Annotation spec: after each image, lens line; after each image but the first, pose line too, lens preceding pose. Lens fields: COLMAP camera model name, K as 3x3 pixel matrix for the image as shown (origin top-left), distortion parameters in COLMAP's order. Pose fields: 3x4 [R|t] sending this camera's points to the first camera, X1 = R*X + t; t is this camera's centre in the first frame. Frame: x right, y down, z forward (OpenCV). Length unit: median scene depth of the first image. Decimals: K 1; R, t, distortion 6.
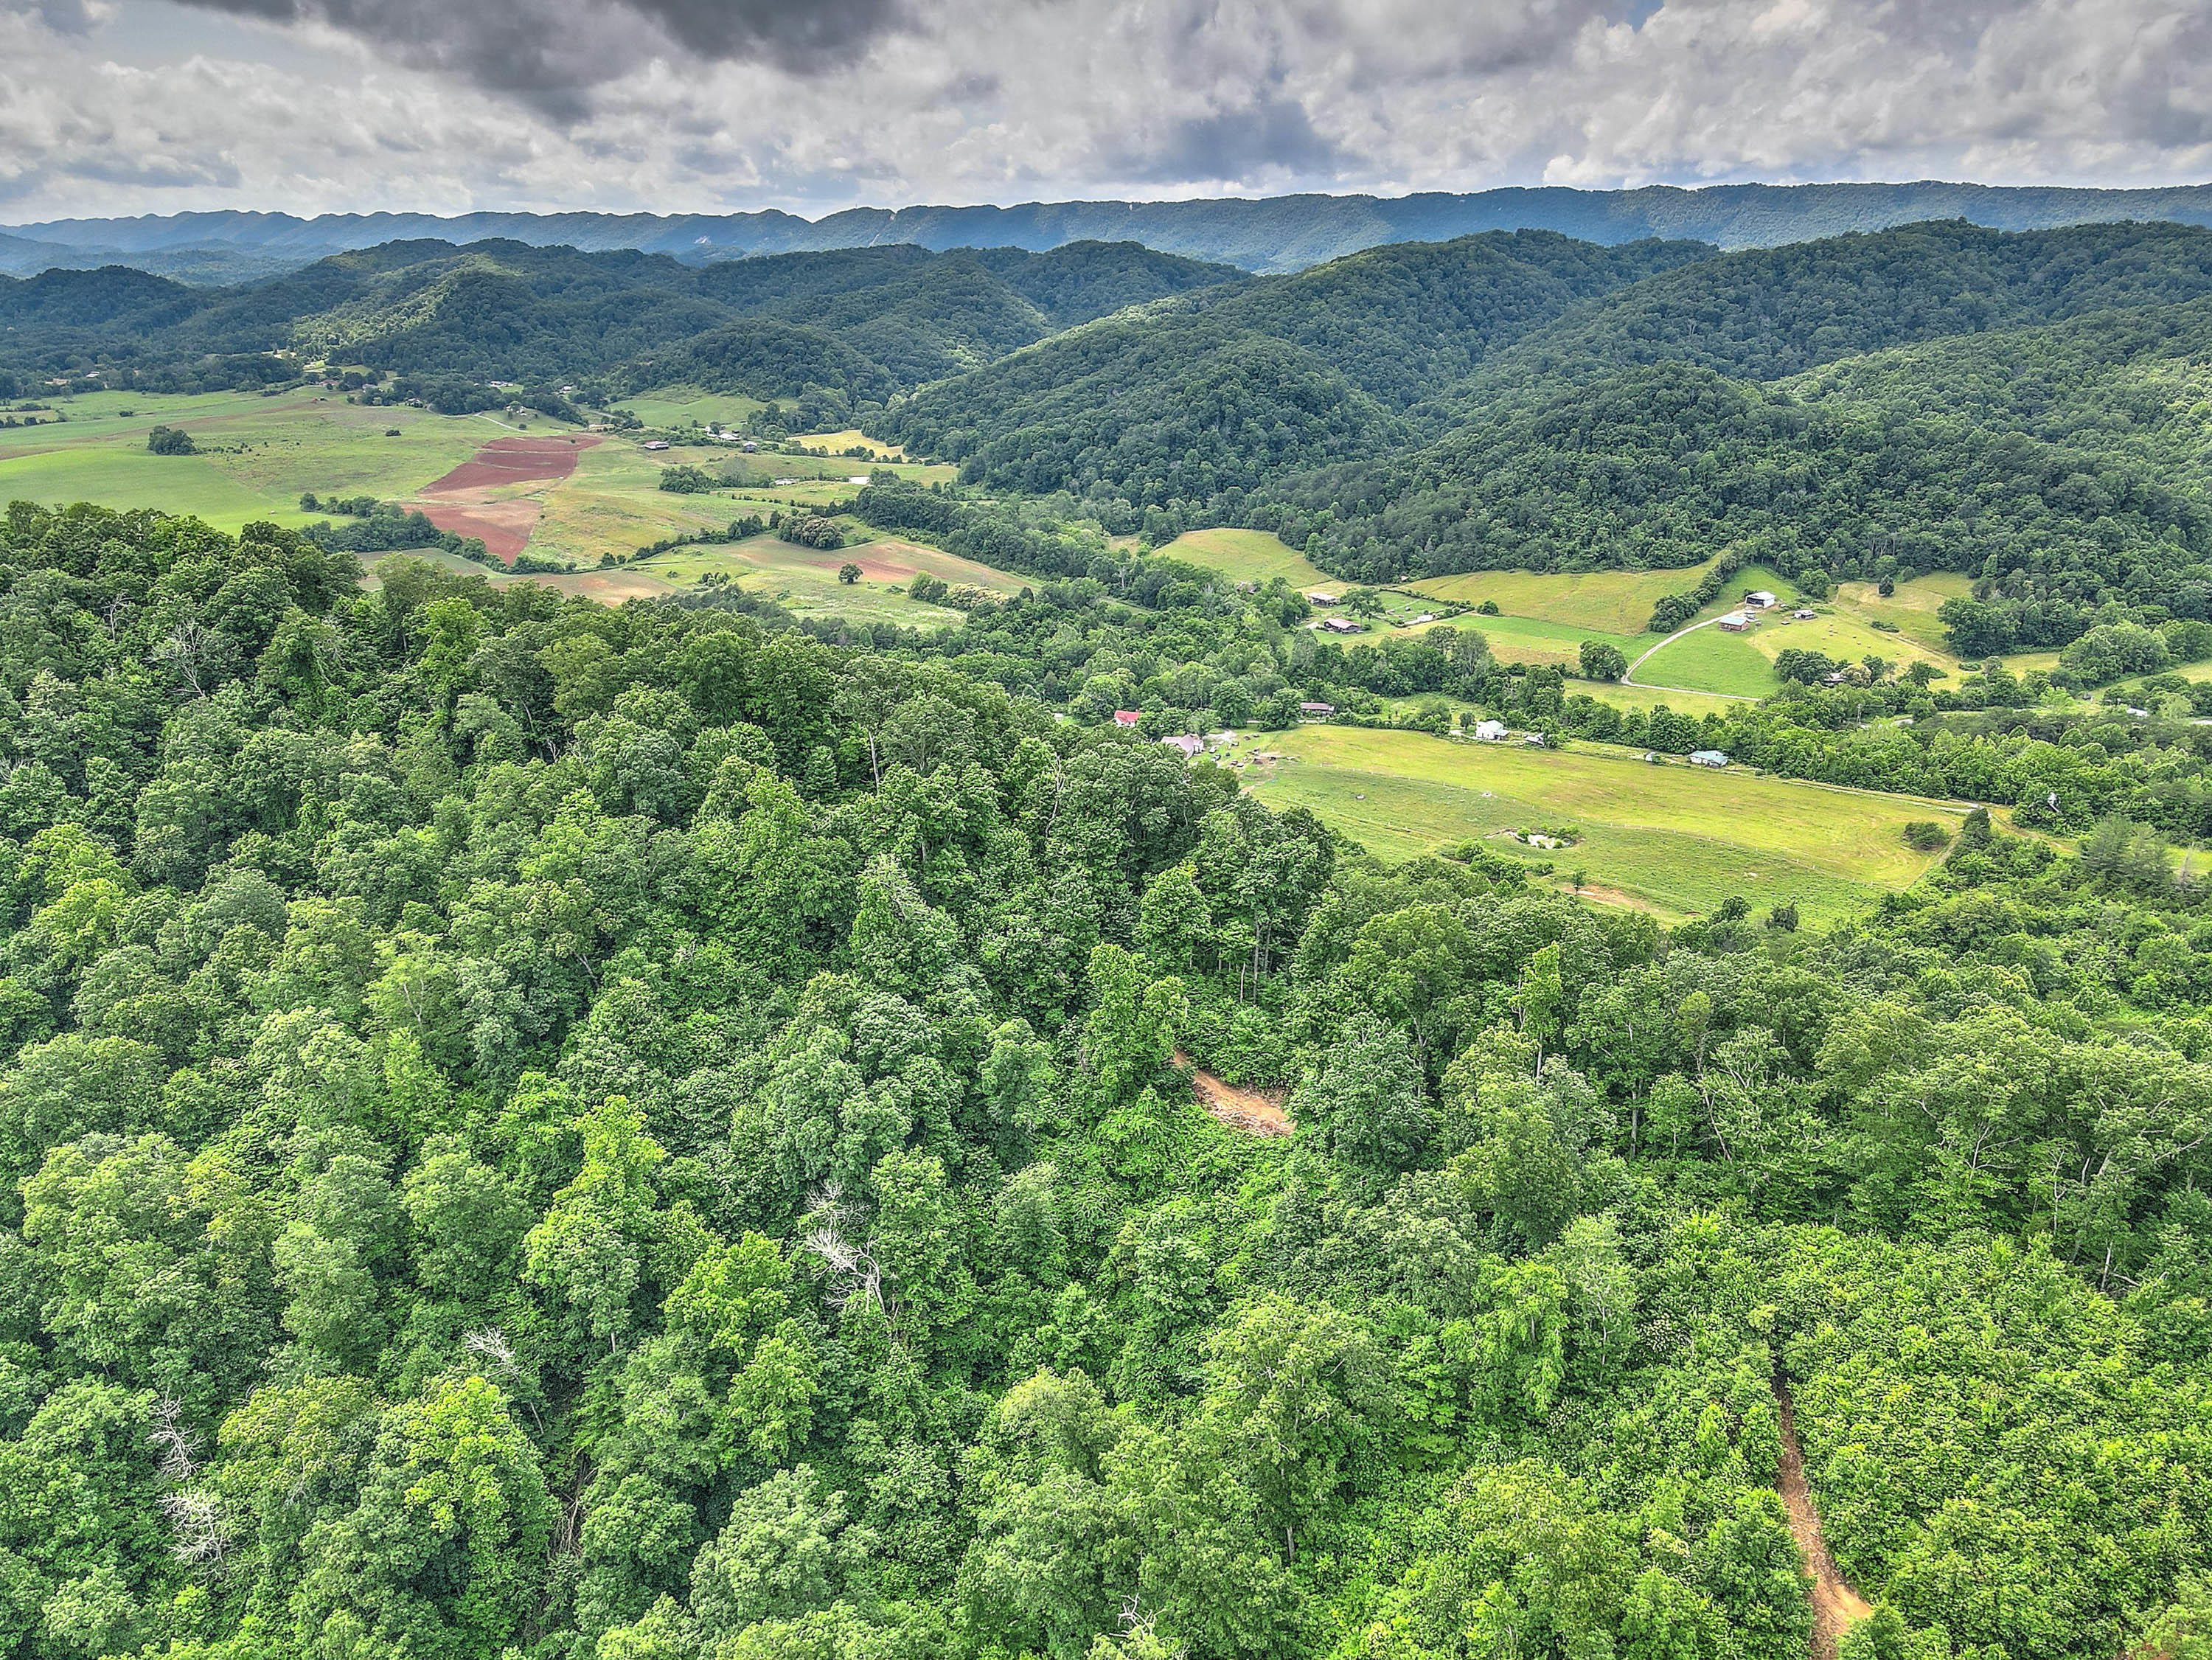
lens RADIAL K [[1613.3, 0, 1078.0], [0, 1613.3, 831.7], [0, 0, 1]] dist [0.012086, 0.009479]
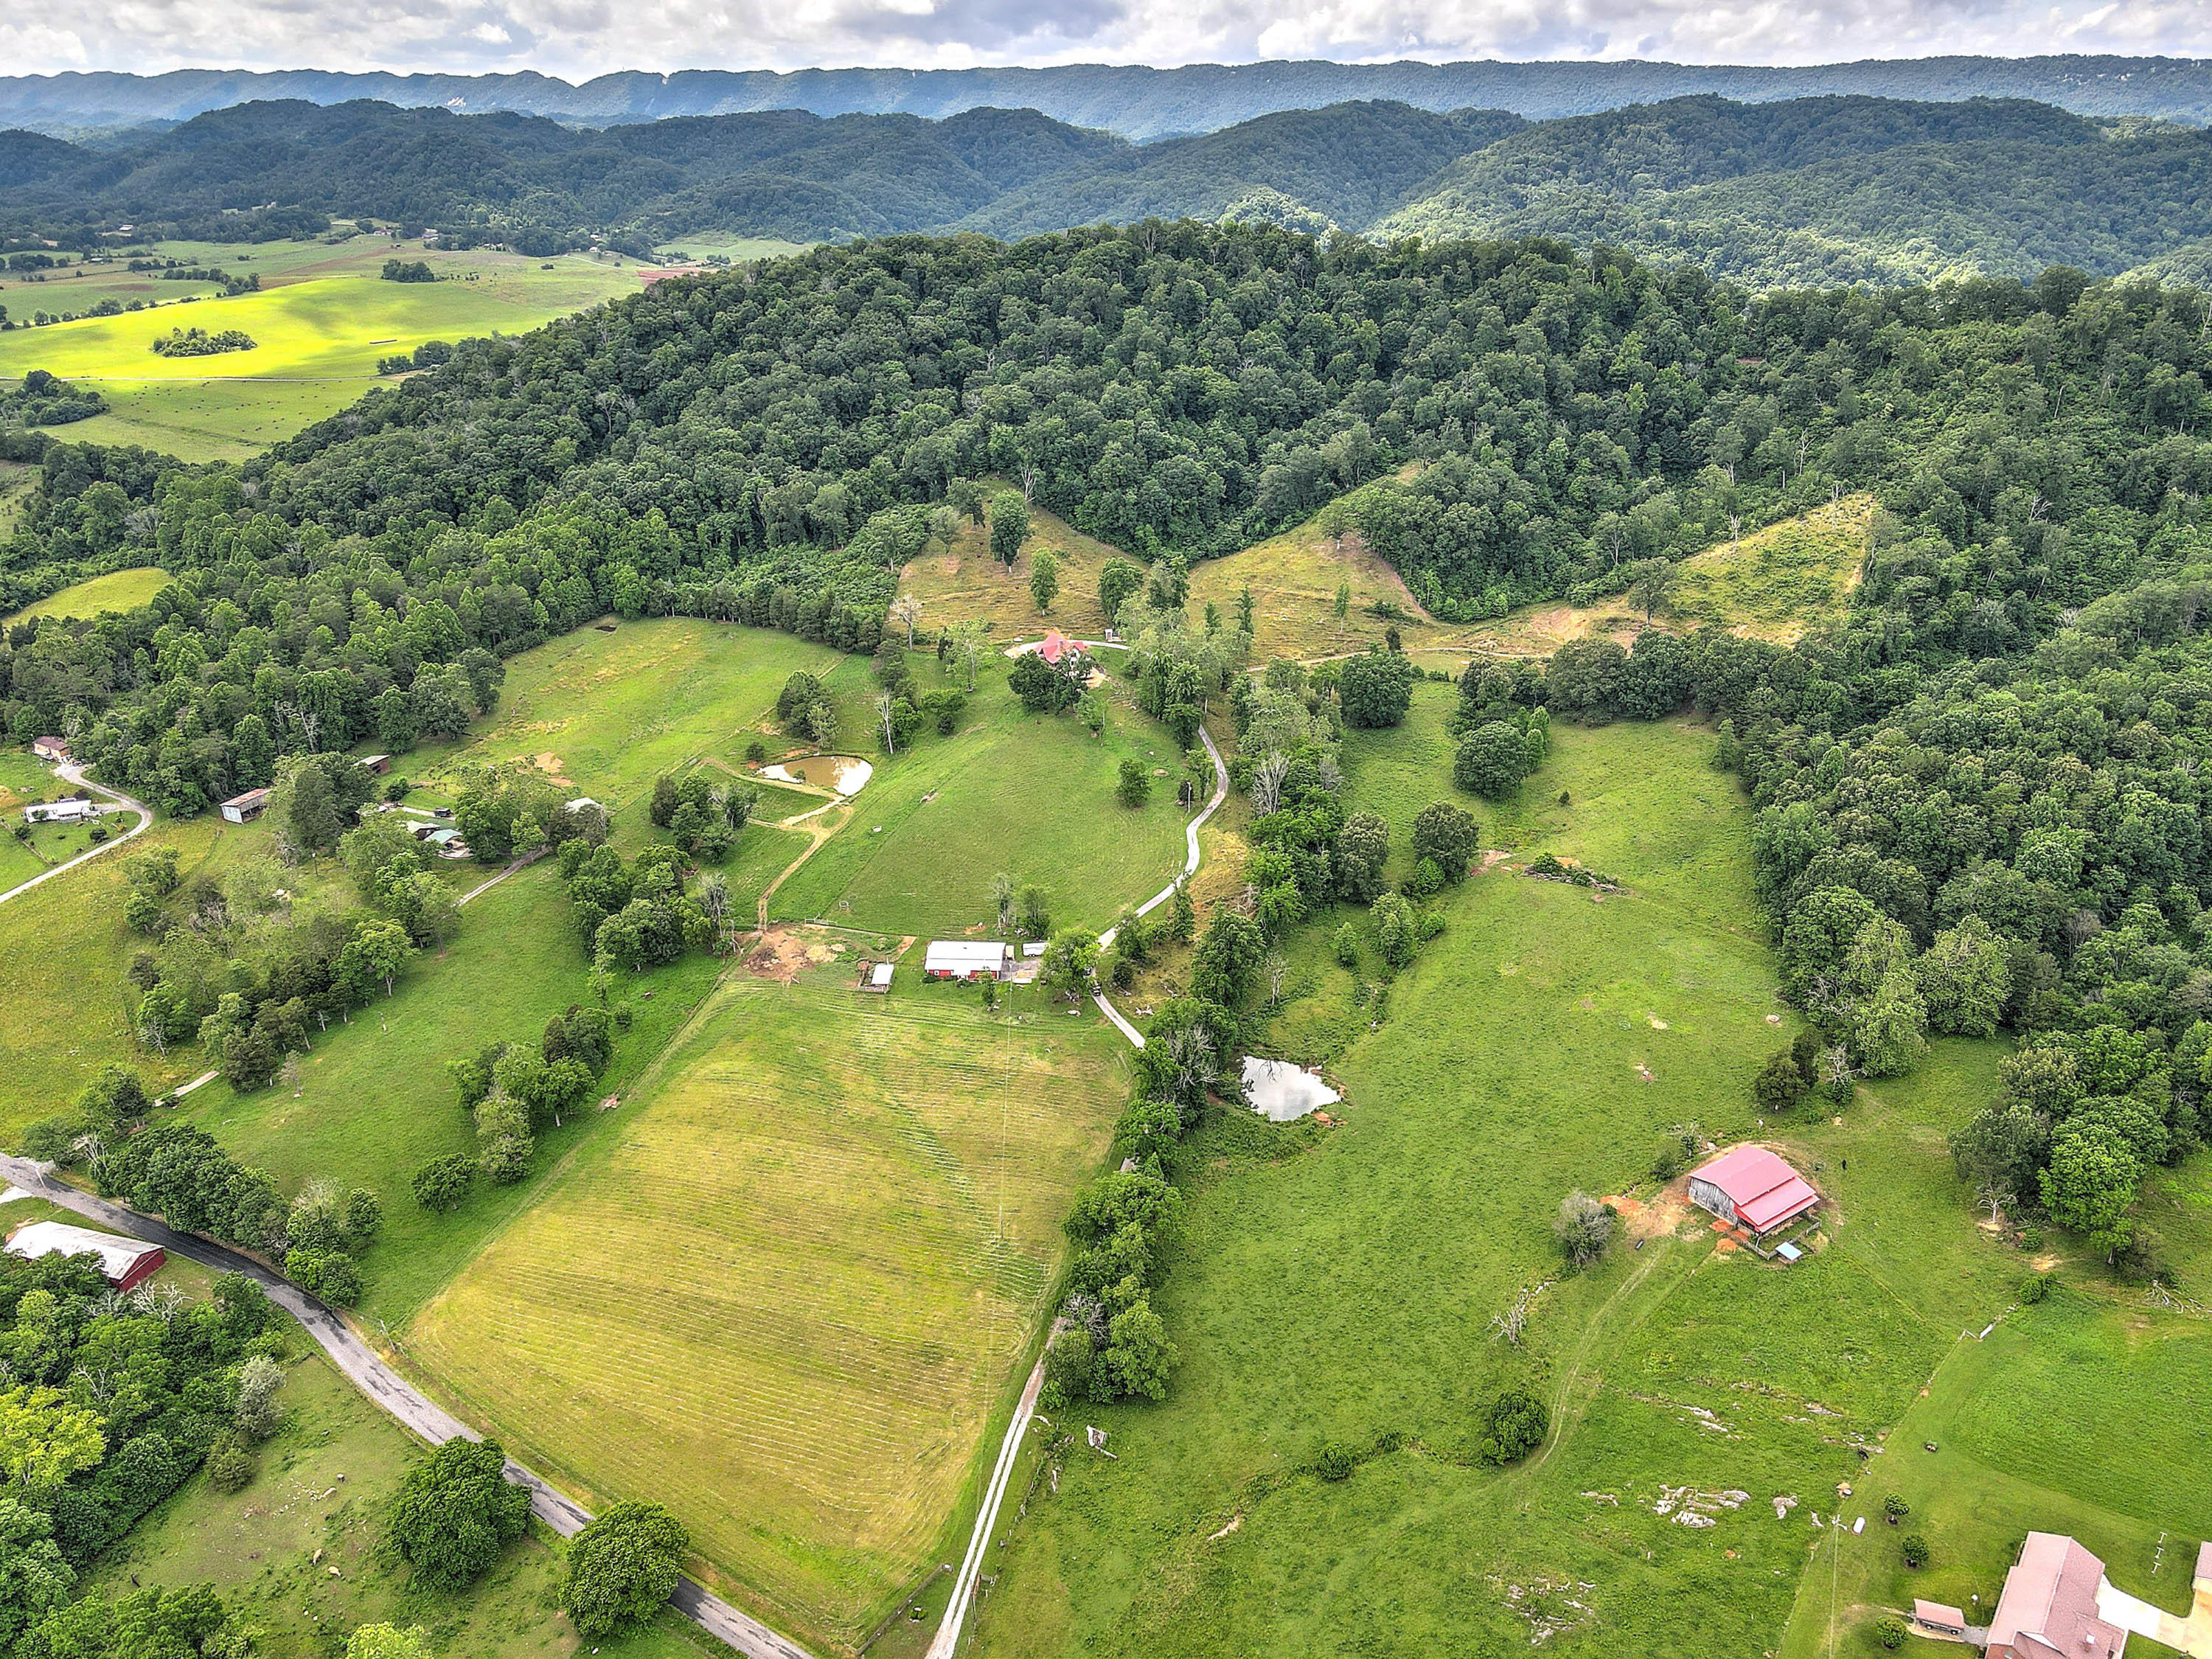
lens RADIAL K [[1595.2, 0, 1106.0], [0, 1595.2, 829.5], [0, 0, 1]] dist [0.016695, 0.004567]
pose [[0.981952, -0.073379, 0.174317, -0.554335], [0.060548, 0.995127, 0.077822, 0.233057], [-0.179178, -0.065863, 0.981610, -0.624560]]
